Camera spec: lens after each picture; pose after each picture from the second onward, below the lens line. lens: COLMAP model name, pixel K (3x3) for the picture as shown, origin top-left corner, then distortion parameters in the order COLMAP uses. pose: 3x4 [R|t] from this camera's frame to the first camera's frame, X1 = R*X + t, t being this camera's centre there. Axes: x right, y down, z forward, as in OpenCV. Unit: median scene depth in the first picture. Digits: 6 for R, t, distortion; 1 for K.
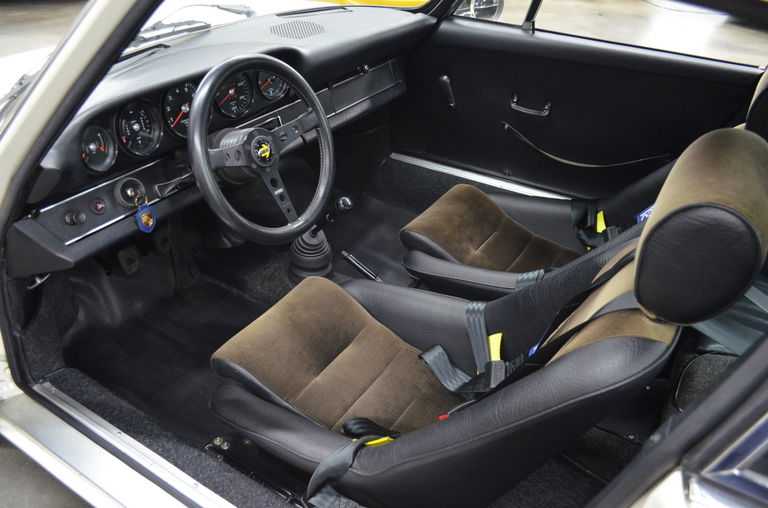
lens RADIAL K [[582.5, 0, 384.0], [0, 582.5, 254.0], [0, 0, 1]] dist [0.002339, 0.001231]
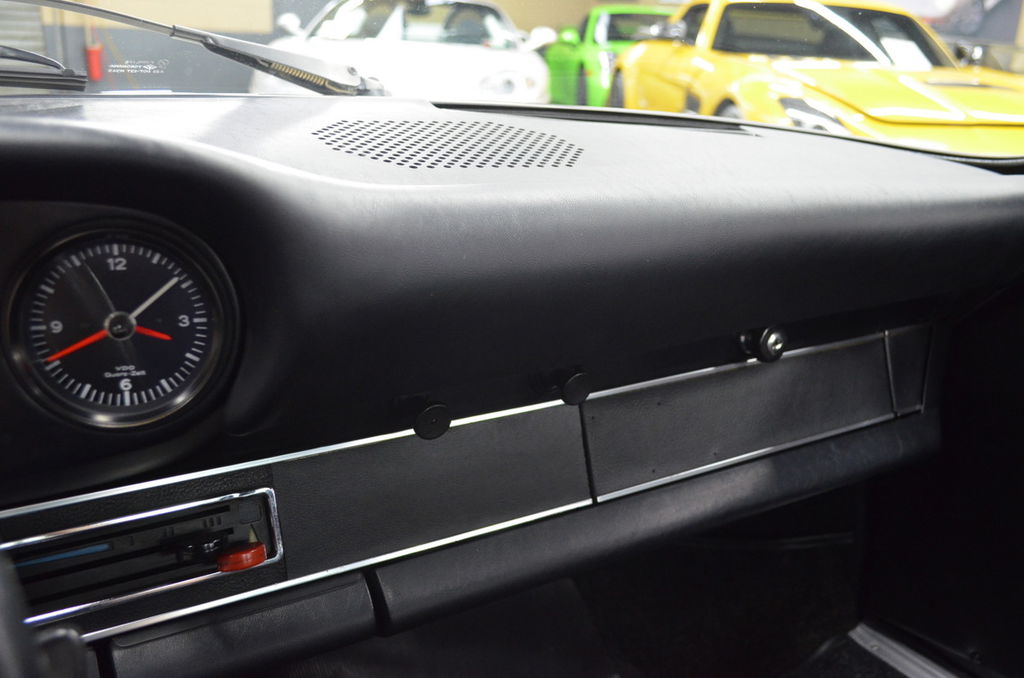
lens RADIAL K [[957.7, 0, 512.0], [0, 957.7, 339.0], [0, 0, 1]] dist [-0.001490, -0.004713]
pose [[0.909056, 0.146347, -0.390128, 0.028364], [-0.251438, 0.939275, -0.233540, -0.194251], [0.332260, 0.310394, 0.890651, 0.588938]]
